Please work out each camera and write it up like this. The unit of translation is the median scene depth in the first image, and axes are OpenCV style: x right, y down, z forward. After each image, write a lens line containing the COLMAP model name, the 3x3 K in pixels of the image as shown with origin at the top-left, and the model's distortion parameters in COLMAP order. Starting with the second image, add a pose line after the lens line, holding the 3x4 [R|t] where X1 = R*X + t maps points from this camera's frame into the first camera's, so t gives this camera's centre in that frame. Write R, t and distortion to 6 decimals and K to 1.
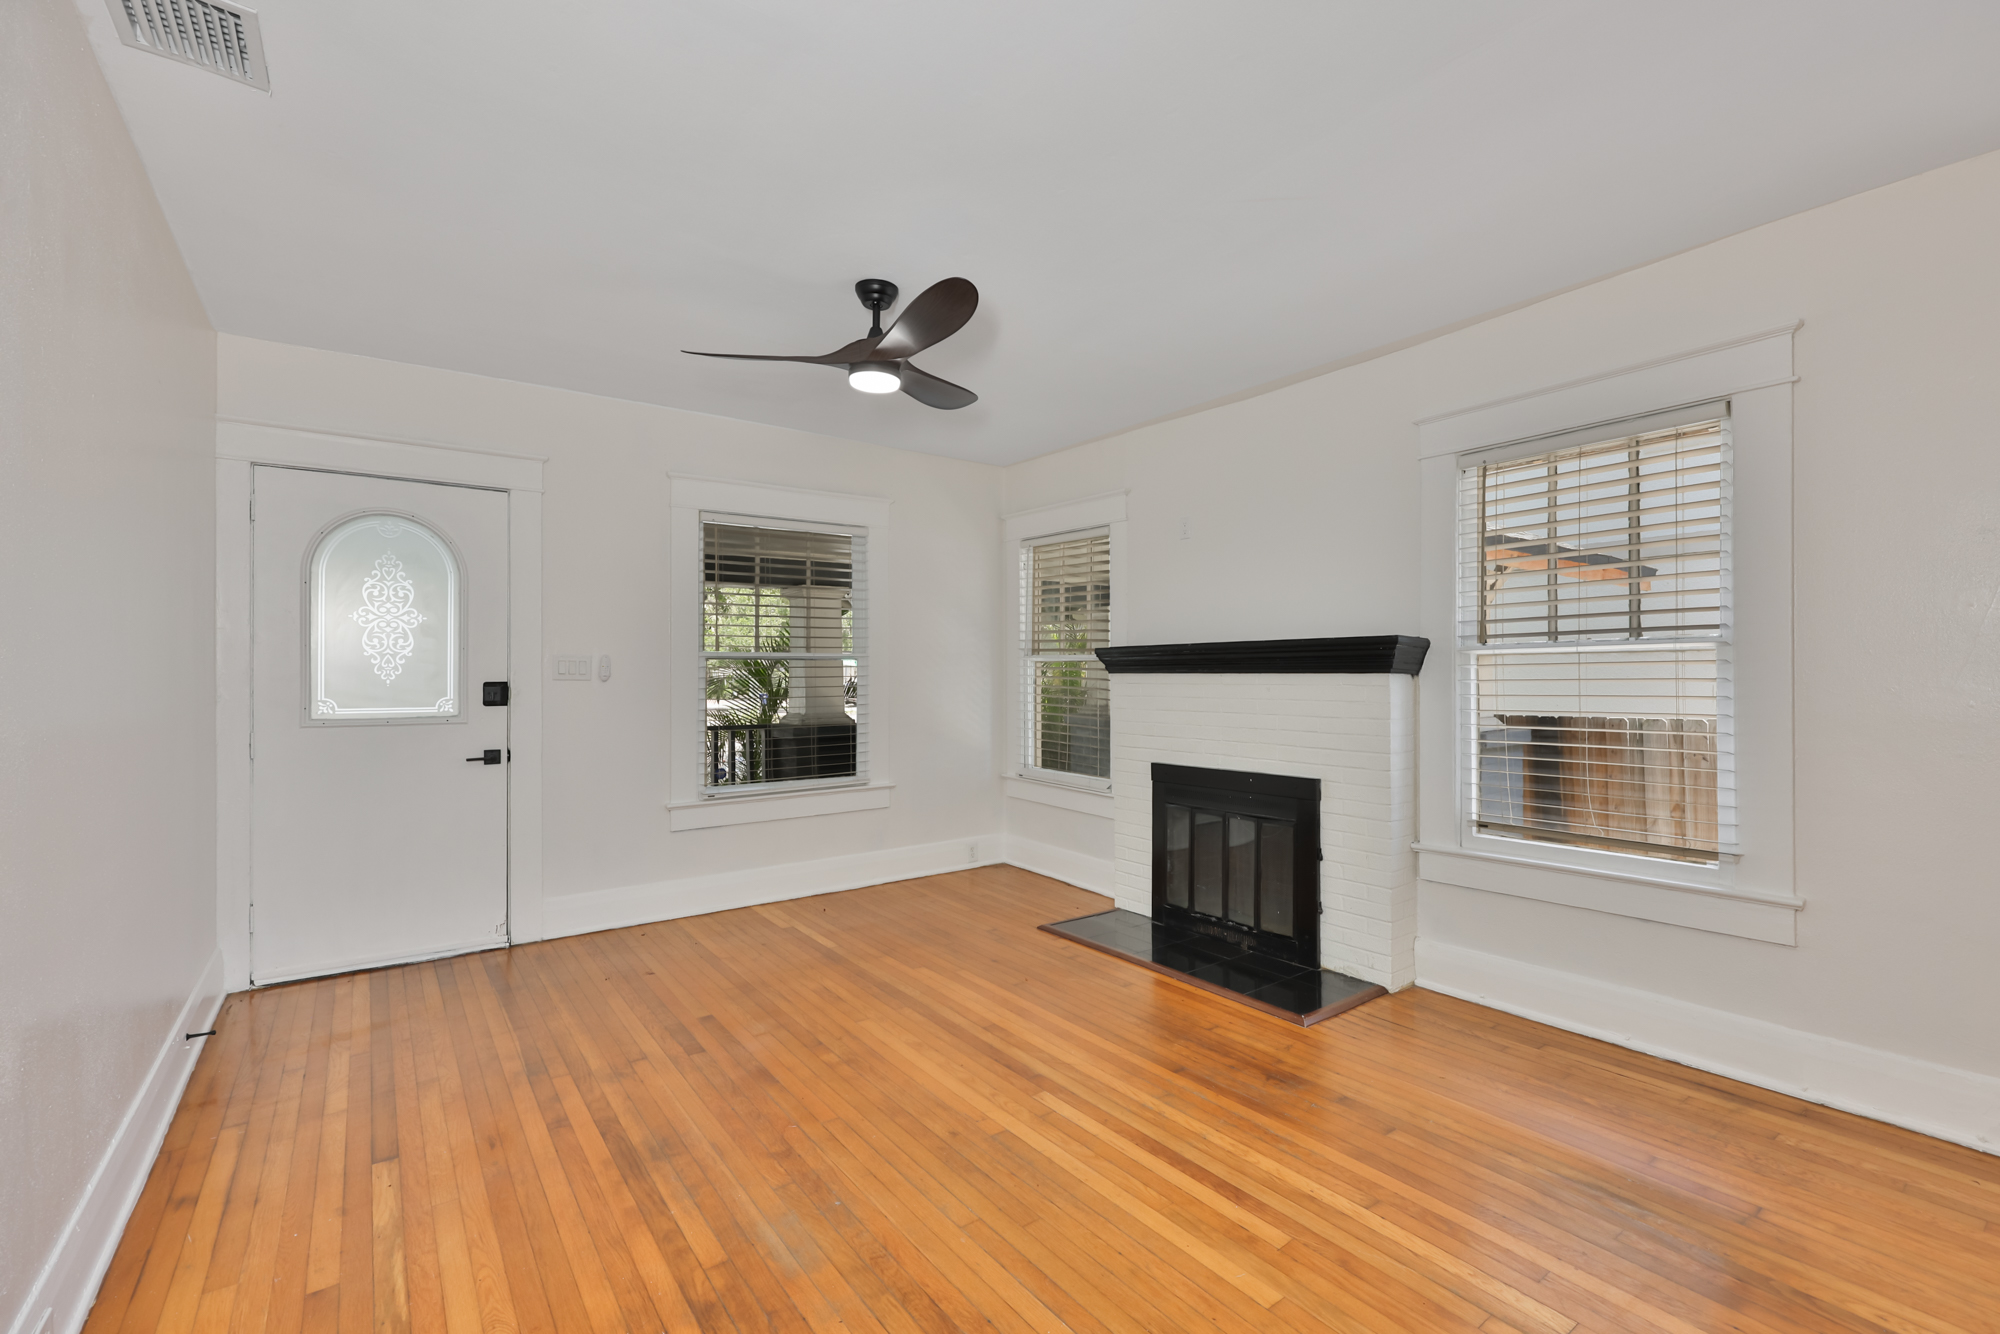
lens RADIAL K [[873.3, 0, 1003.7], [0, 873.3, 675.3], [0, 0, 1]] dist [-0.001062, -0.000371]
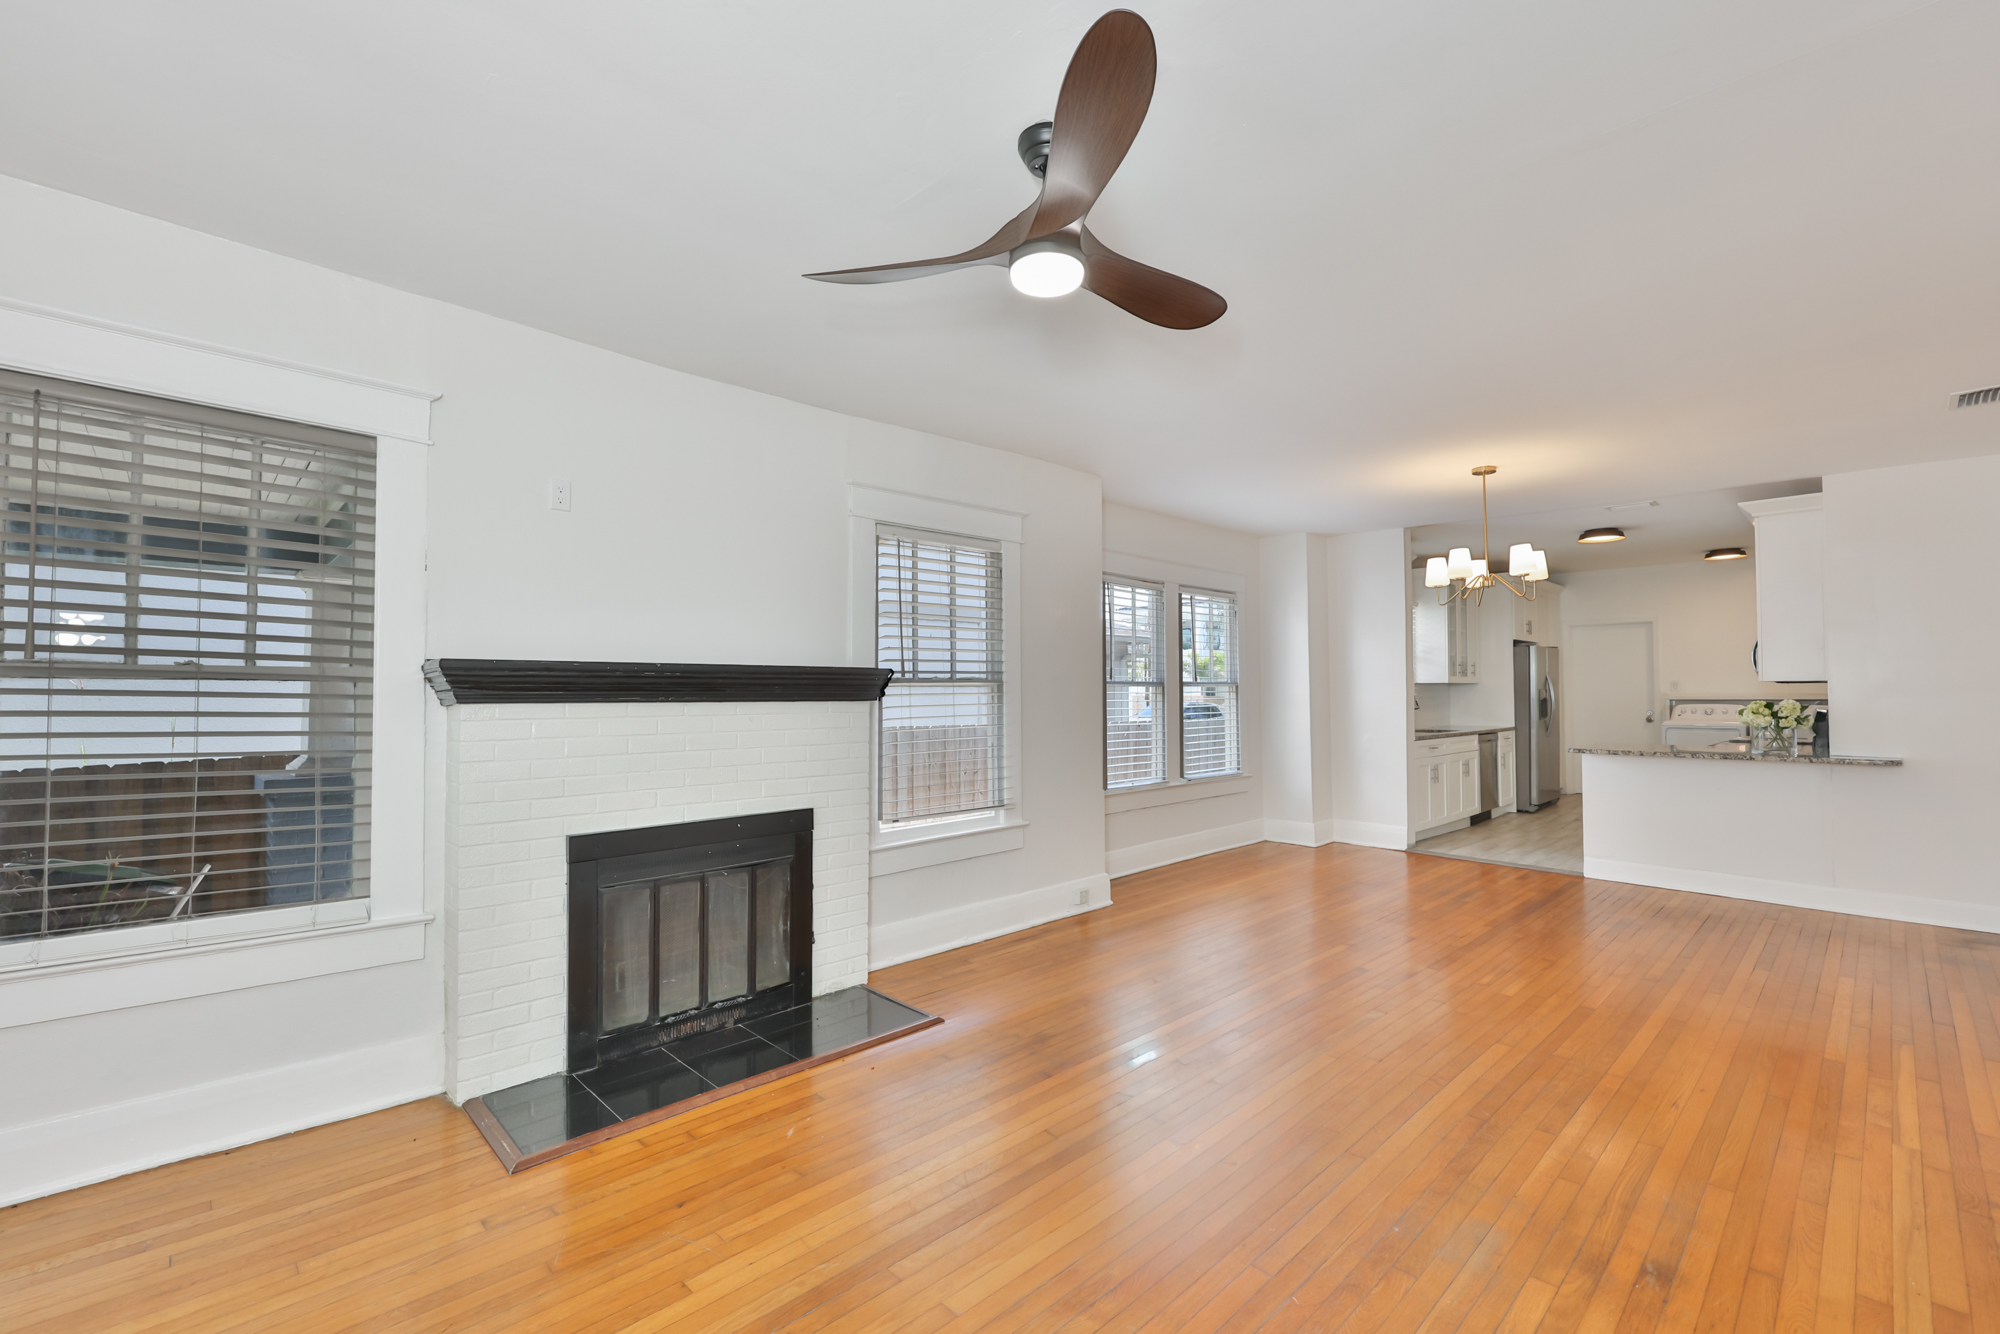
lens RADIAL K [[867.0, 0, 1011.6], [0, 867.0, 669.2], [0, 0, 1]] dist [0.001946, 0.000479]
pose [[-0.152074, 0.031688, 0.987861, -0.664206], [0.003731, 0.999497, -0.031487, -0.007992], [-0.988362, -0.001103, -0.152116, 0.931648]]
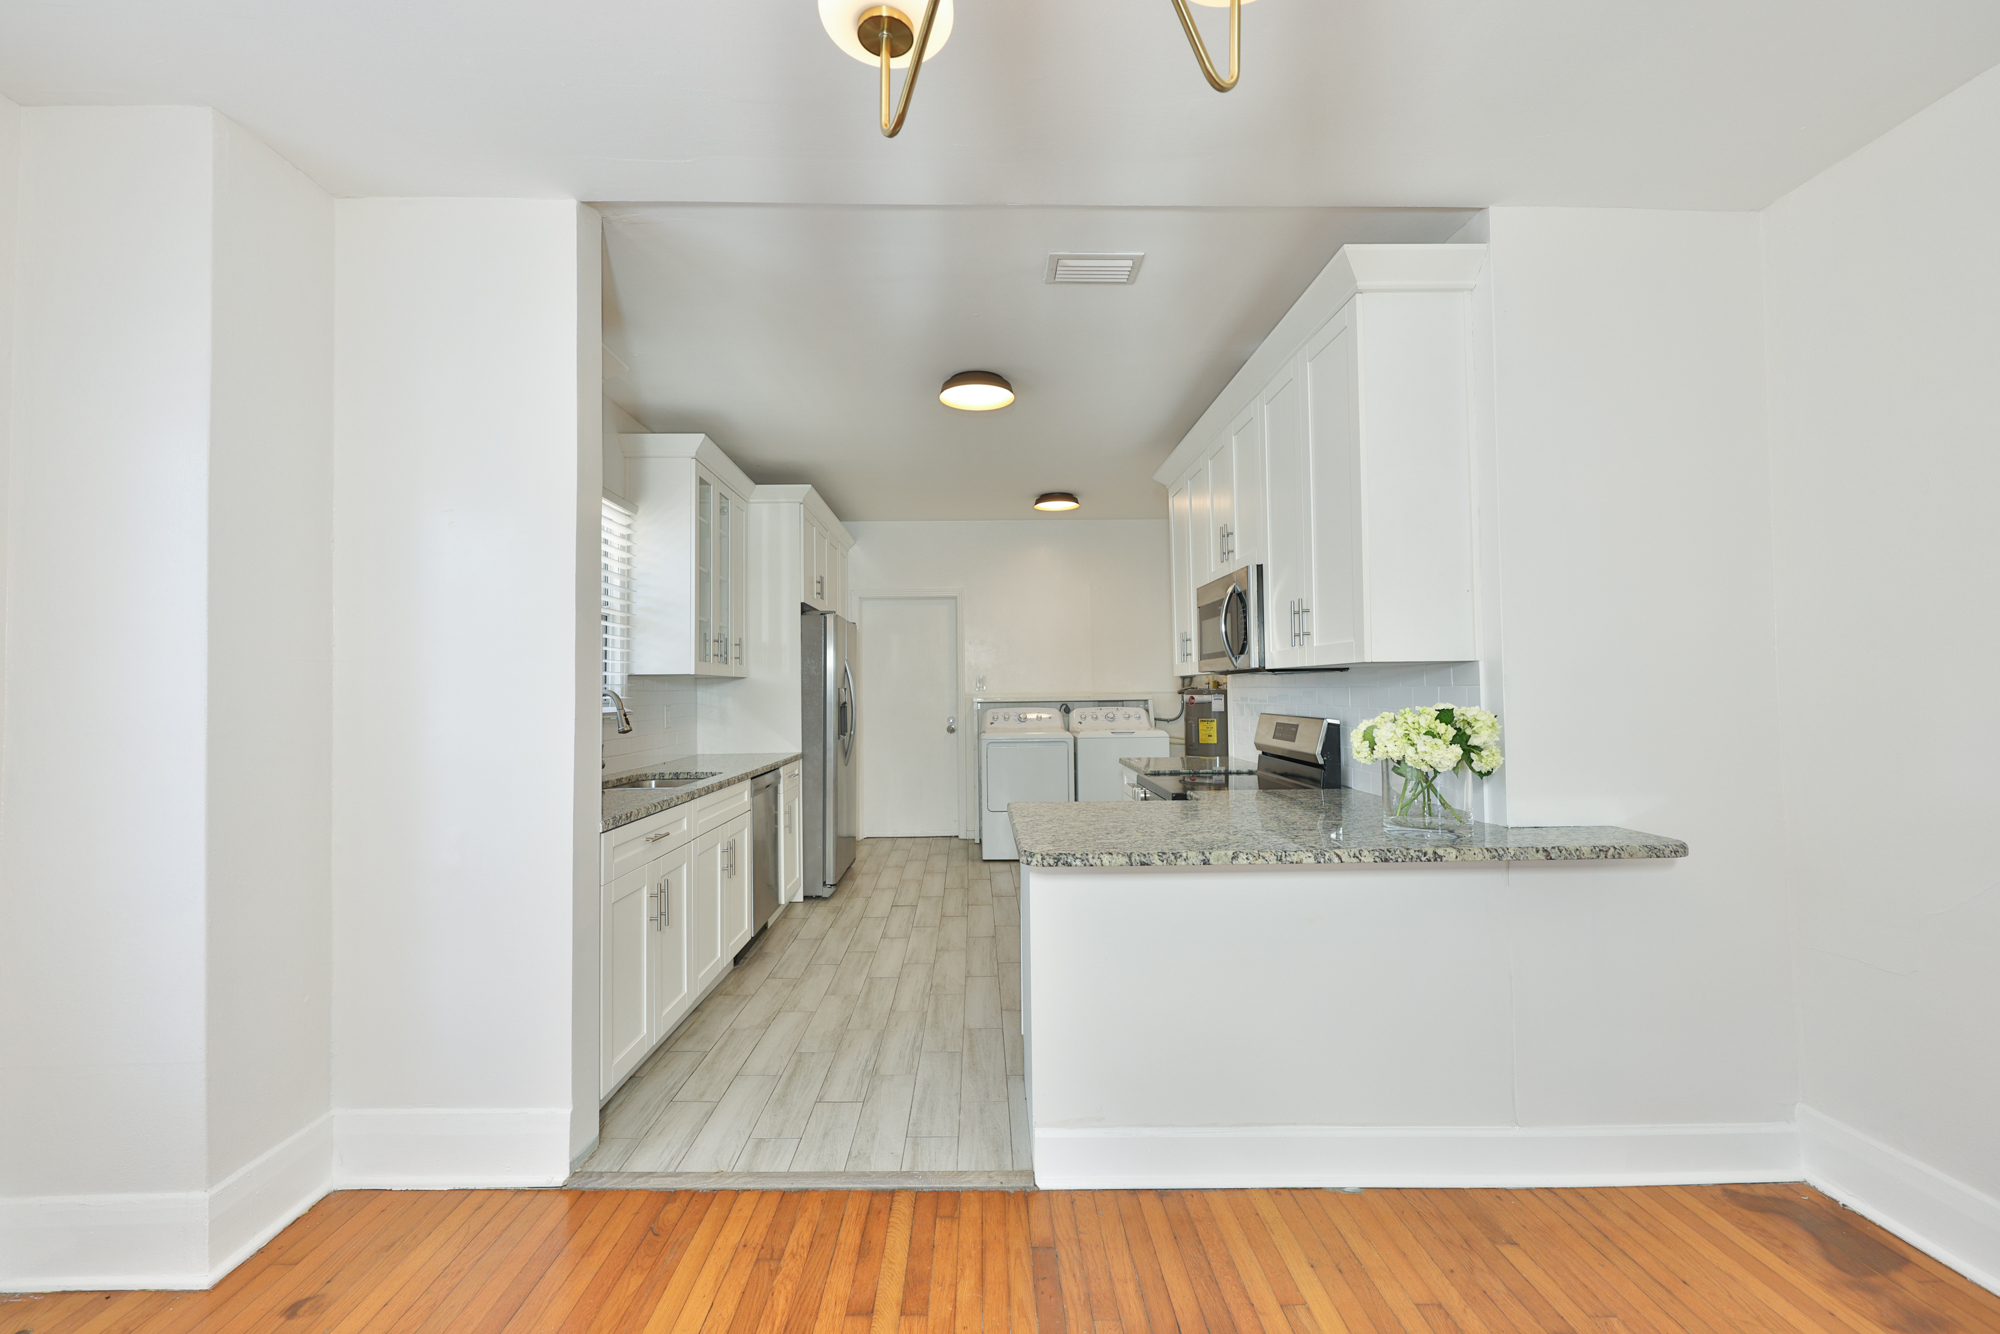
lens RADIAL K [[861.7, 0, 1000.0], [0, 861.7, 667.0], [0, 0, 1]] dist [0.000681, 0.000246]
pose [[-0.821394, 0.031019, 0.569518, 0.526515], [0.015558, 0.999367, -0.031992, -0.007808], [-0.570149, -0.017418, -0.821356, 0.090081]]
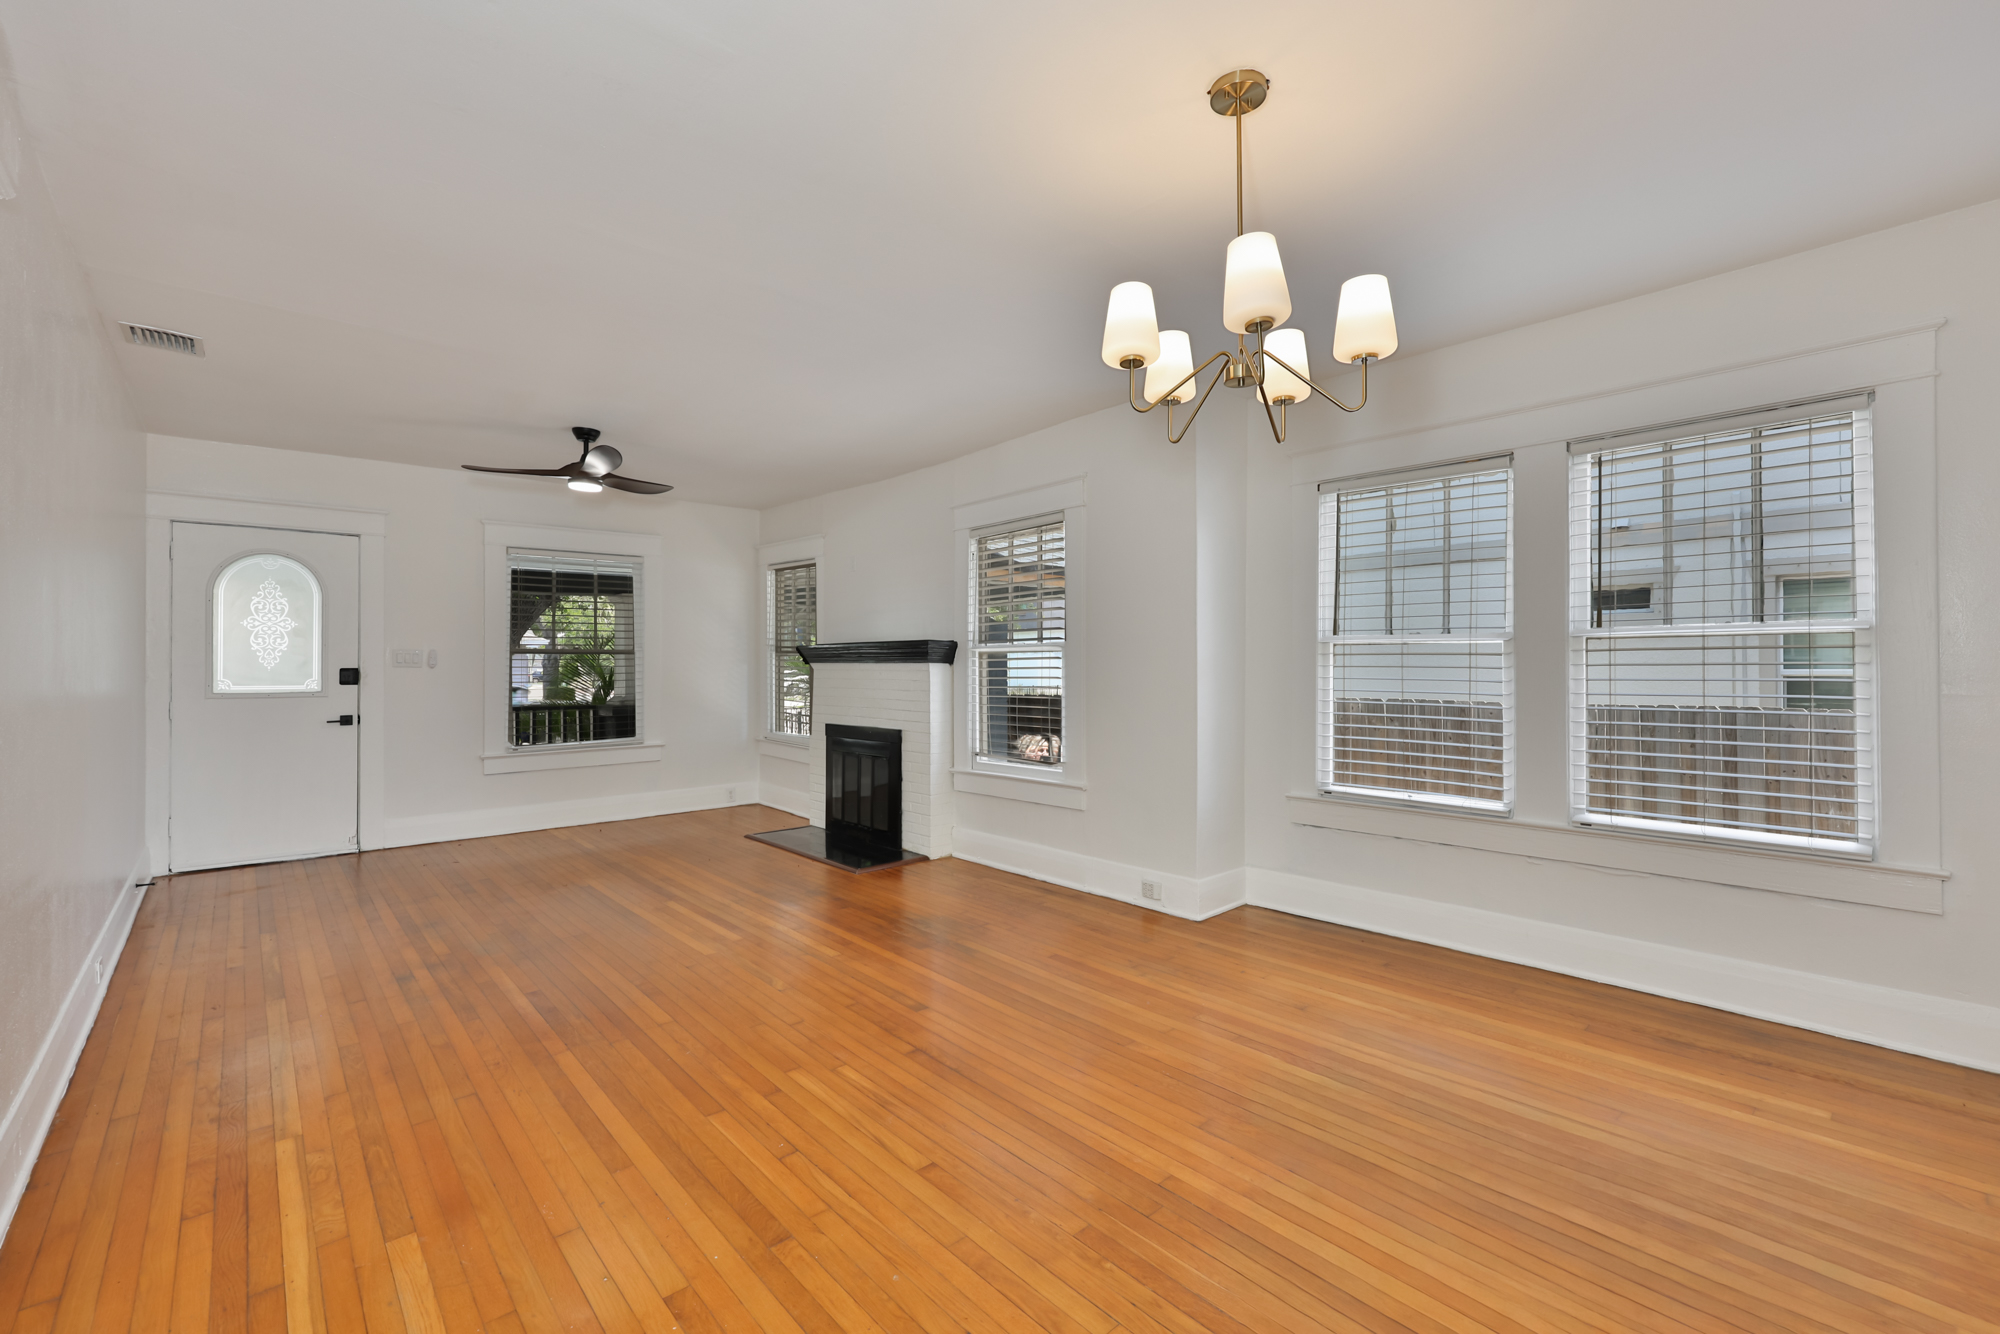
lens RADIAL K [[866.6, 0, 1006.5], [0, 866.6, 661.1], [0, 0, 1]] dist [-0.001623, 0.000123]
pose [[0.995534, 0.001317, 0.094396, 0.409577], [-0.001003, 0.999994, -0.003369, -0.000415], [-0.094399, 0.003259, 0.995529, -0.592486]]
